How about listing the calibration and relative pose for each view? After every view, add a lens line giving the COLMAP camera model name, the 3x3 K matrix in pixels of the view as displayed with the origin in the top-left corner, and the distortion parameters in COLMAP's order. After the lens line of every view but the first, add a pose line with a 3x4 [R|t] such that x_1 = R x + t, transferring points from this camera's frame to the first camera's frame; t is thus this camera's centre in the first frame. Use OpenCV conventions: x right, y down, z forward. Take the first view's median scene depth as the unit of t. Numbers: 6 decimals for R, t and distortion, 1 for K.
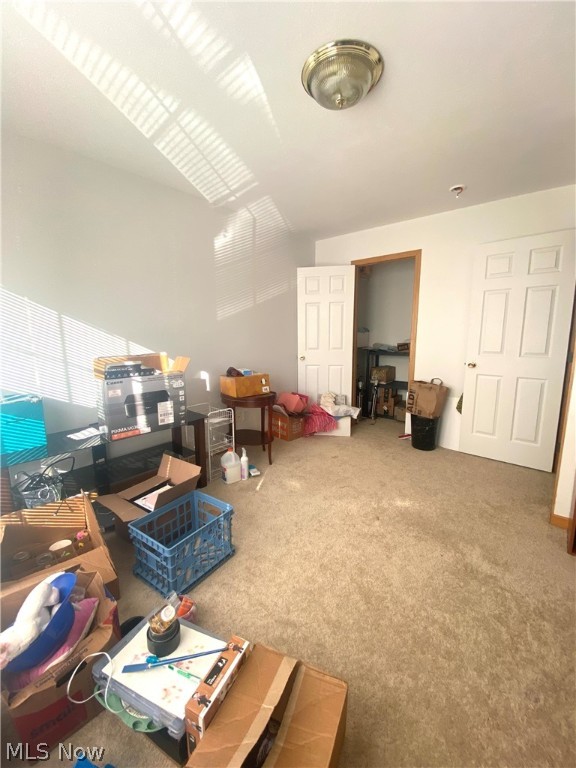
lens RADIAL K [[315.4, 0, 288.0], [0, 315.4, 384.0], [0, 0, 1]] dist [0.004118, -0.000850]
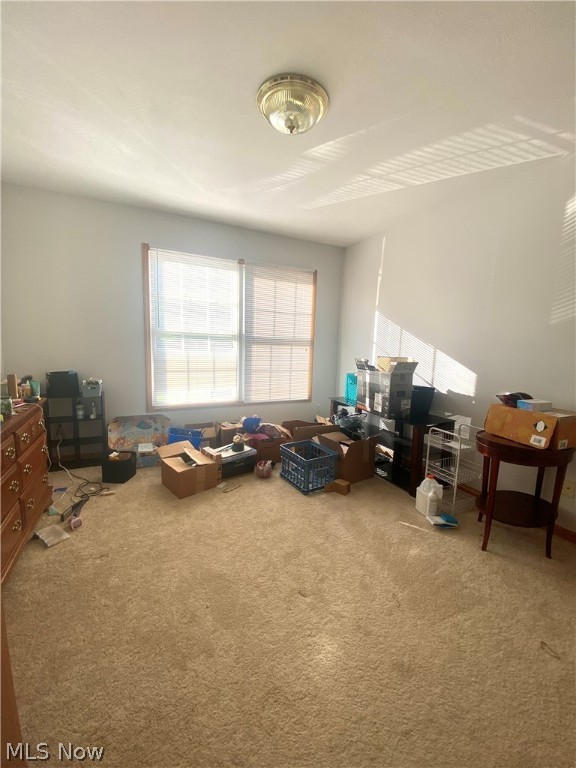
lens RADIAL K [[315.4, 0, 288.0], [0, 315.4, 384.0], [0, 0, 1]] dist [0.004118, -0.000850]
pose [[-0.433015, 0.108316, -0.894855, 0.914311], [-0.170360, 0.965028, 0.199246, -0.174692], [0.885142, 0.238724, -0.399418, 1.182158]]
